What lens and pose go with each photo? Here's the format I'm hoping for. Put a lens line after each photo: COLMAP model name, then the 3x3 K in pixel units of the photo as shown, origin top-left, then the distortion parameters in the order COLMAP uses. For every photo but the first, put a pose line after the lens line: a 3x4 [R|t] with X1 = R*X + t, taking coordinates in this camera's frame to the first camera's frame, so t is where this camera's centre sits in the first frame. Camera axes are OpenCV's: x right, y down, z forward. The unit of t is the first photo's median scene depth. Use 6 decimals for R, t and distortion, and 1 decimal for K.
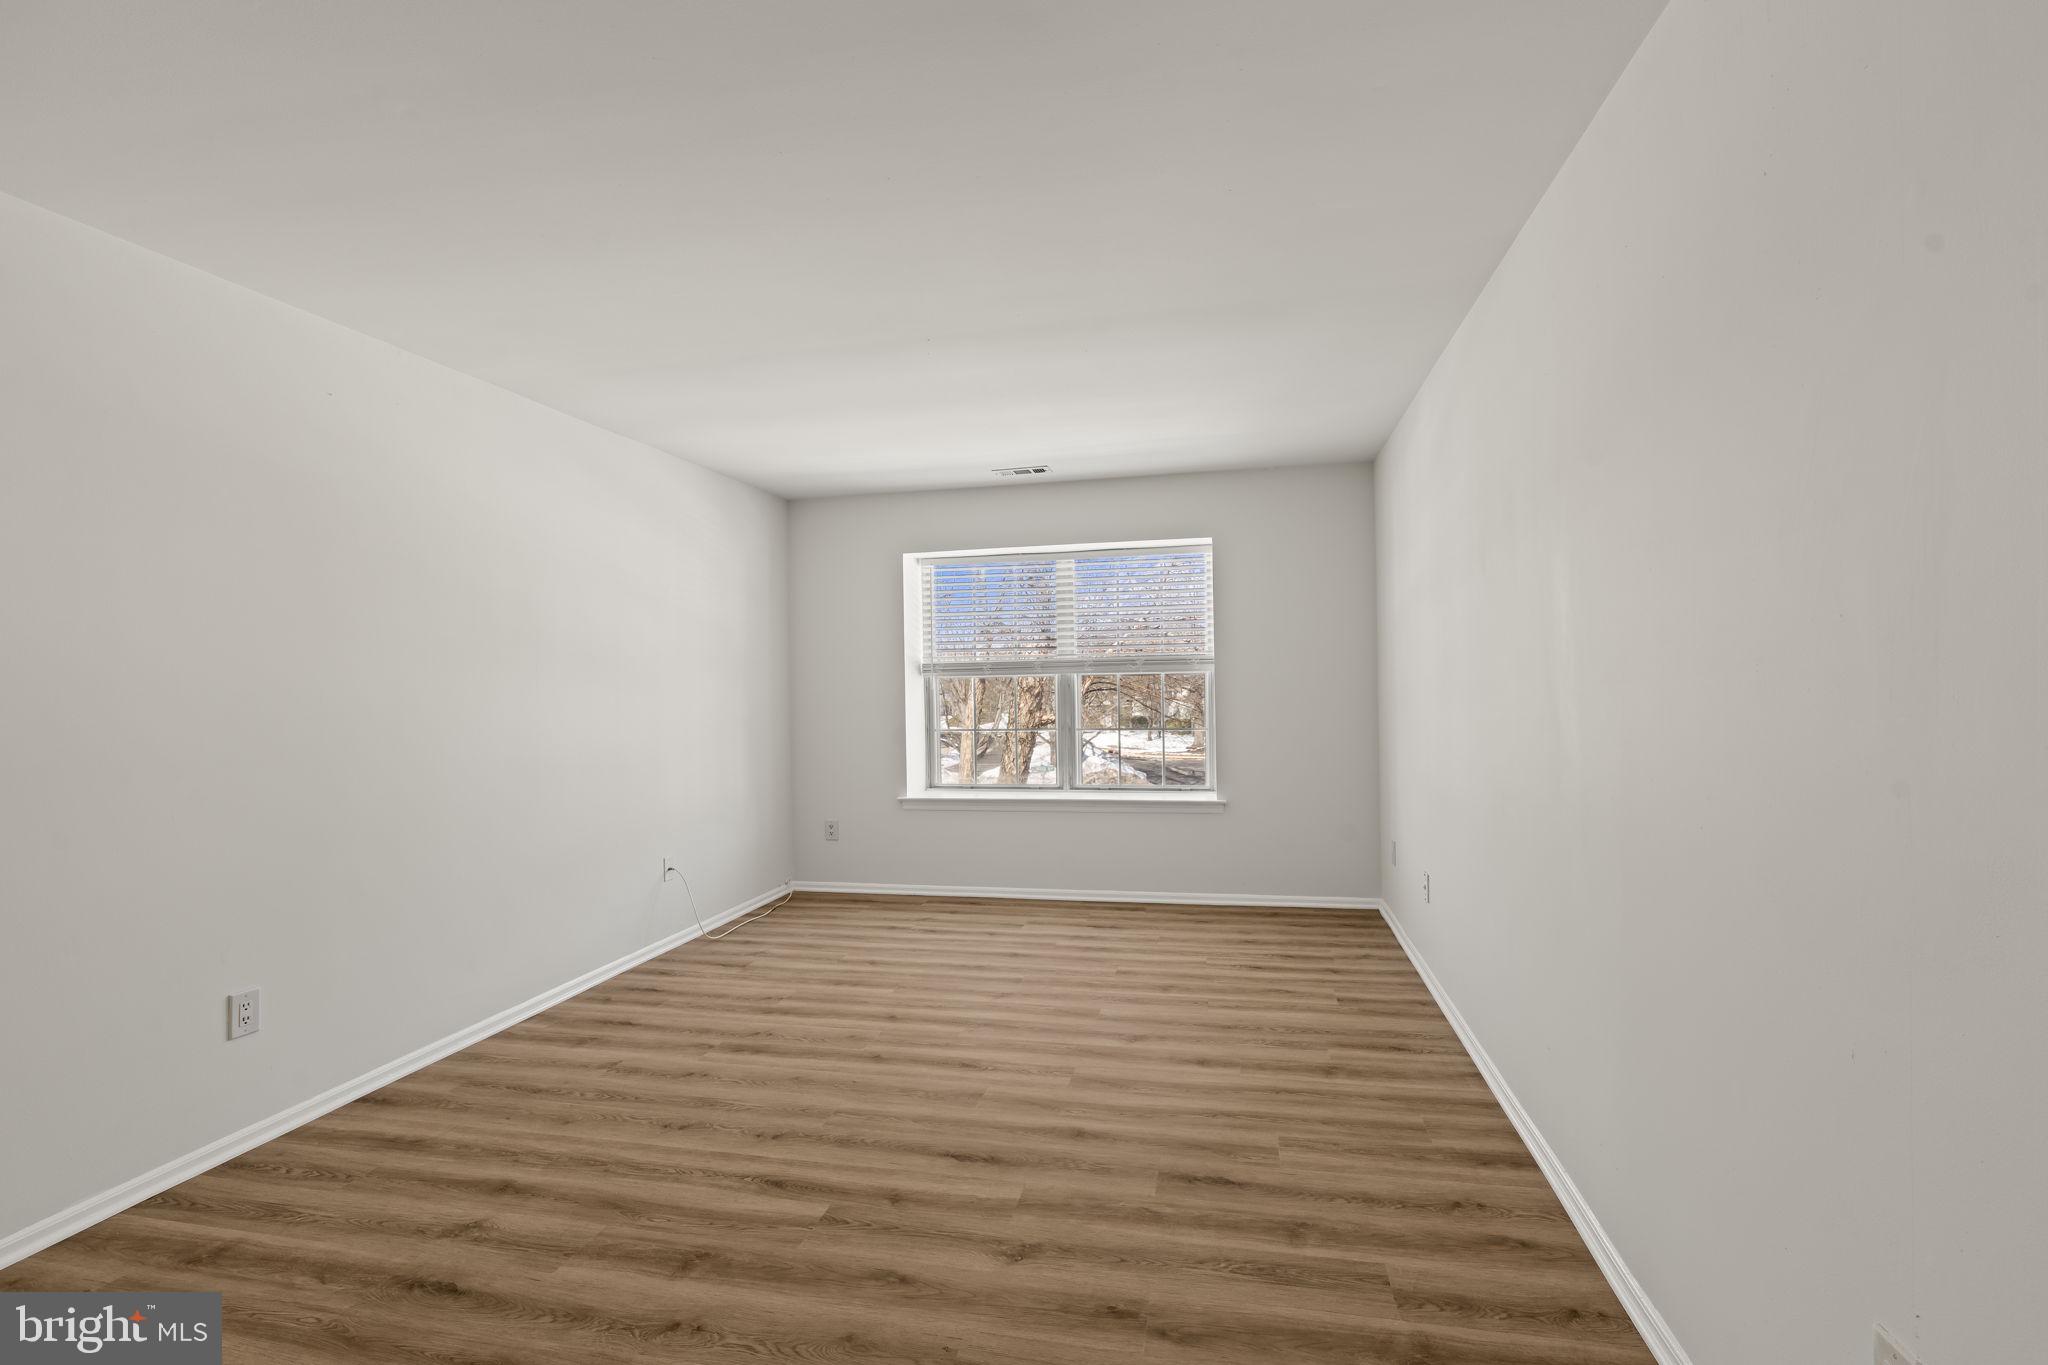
lens RADIAL K [[883.4, 0, 1020.1], [0, 883.4, 697.0], [0, 0, 1]] dist [-0.007514, 0.000465]
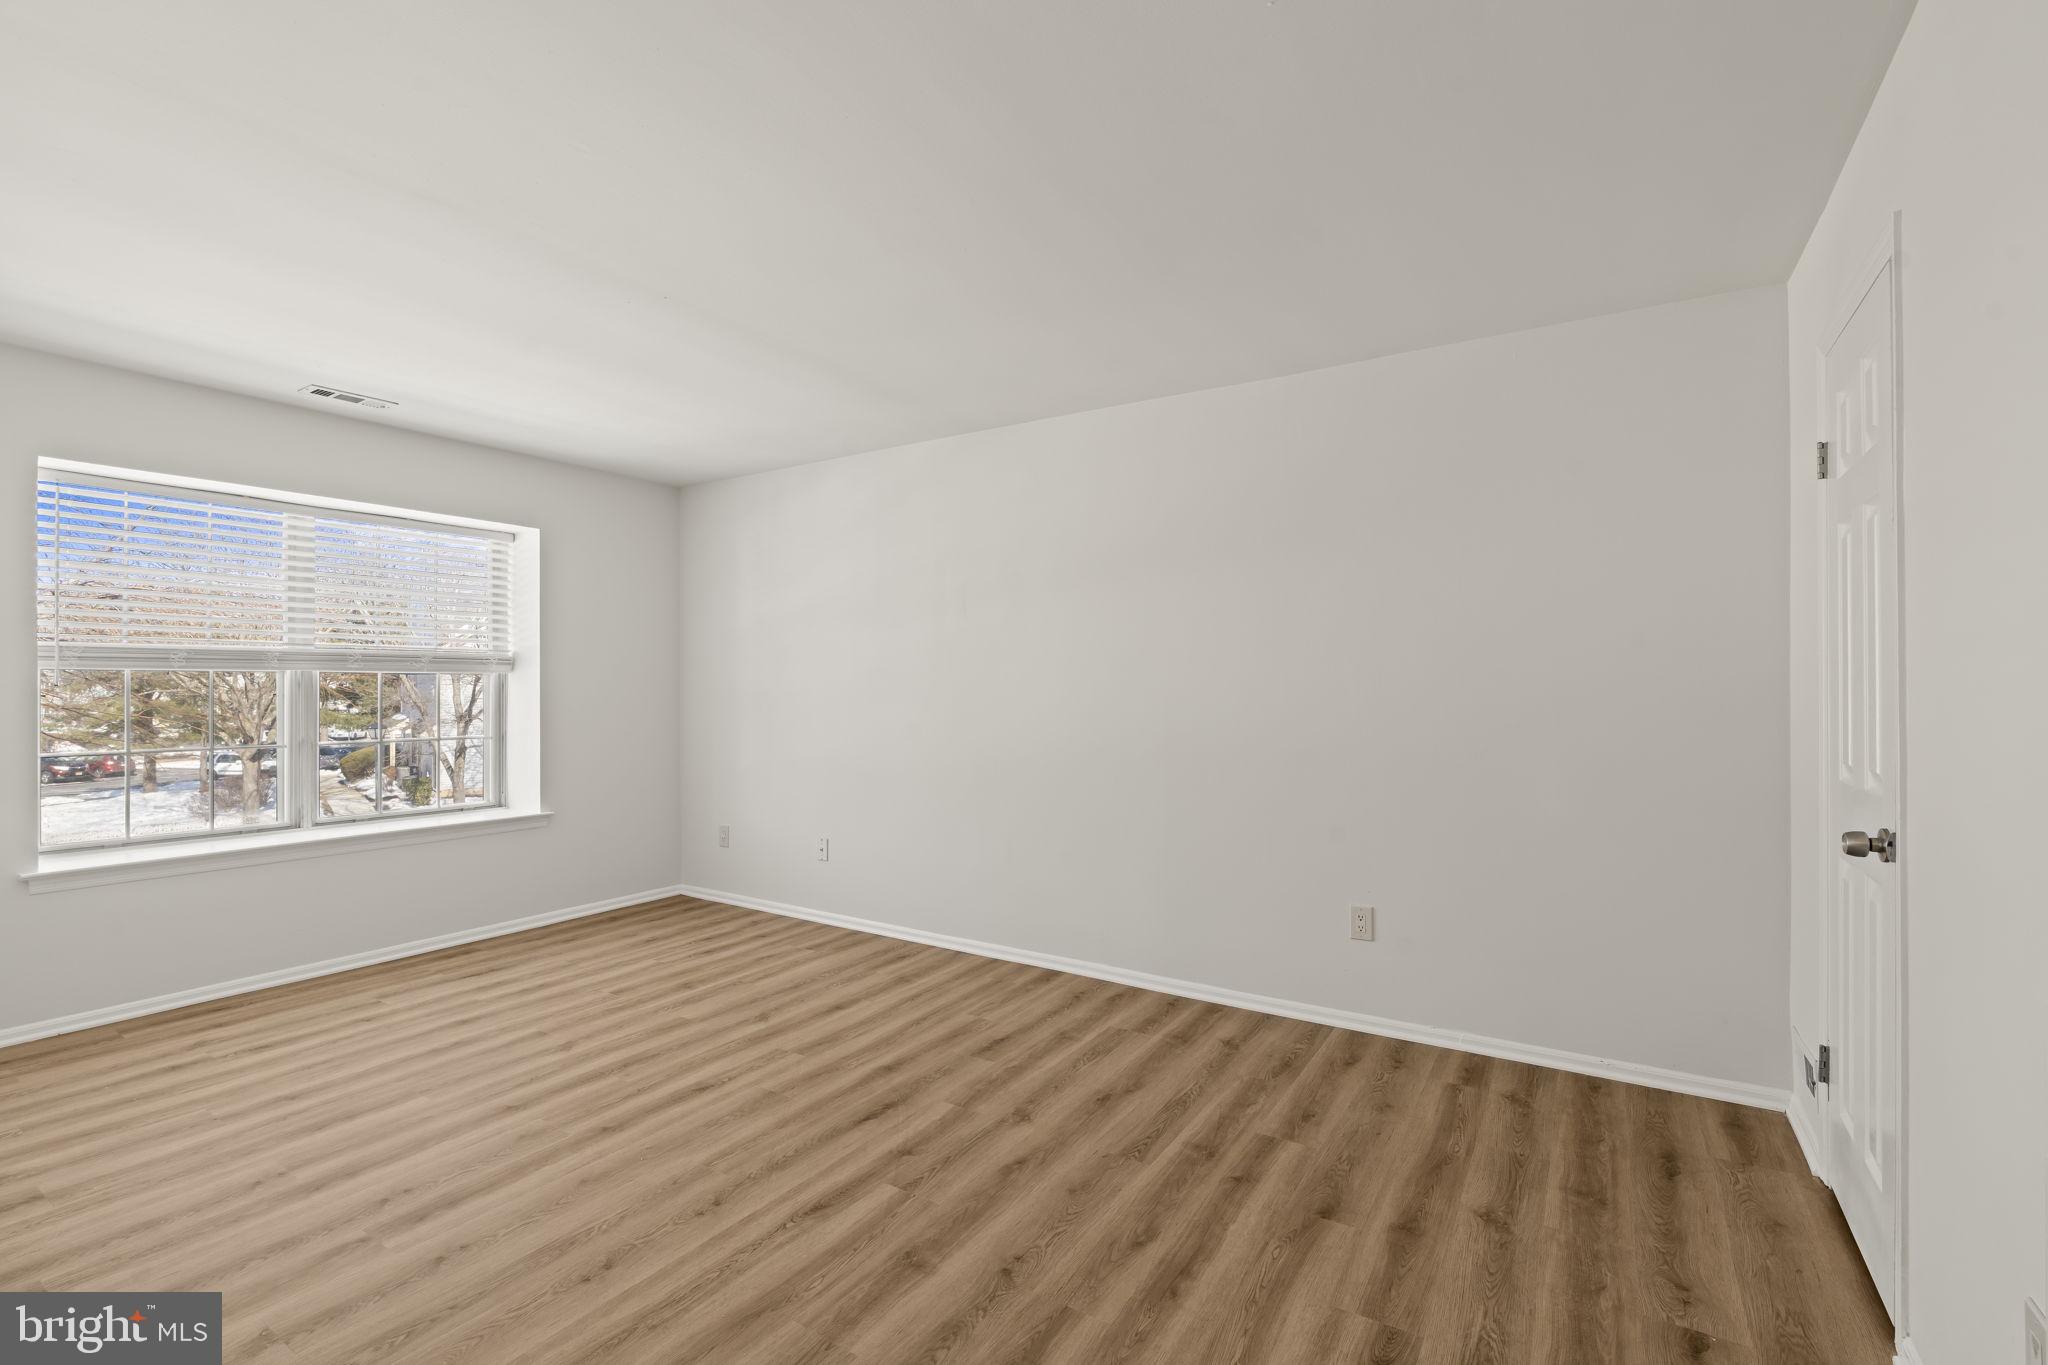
lens RADIAL K [[883.4, 0, 1027.5], [0, 883.4, 682.9], [0, 0, 1]] dist [-0.007514, 0.000465]
pose [[0.368241, 0.021016, 0.929493, -0.760478], [0.005005, 0.999685, -0.024585, 0.009838], [-0.929717, 0.013705, 0.368020, 0.306315]]
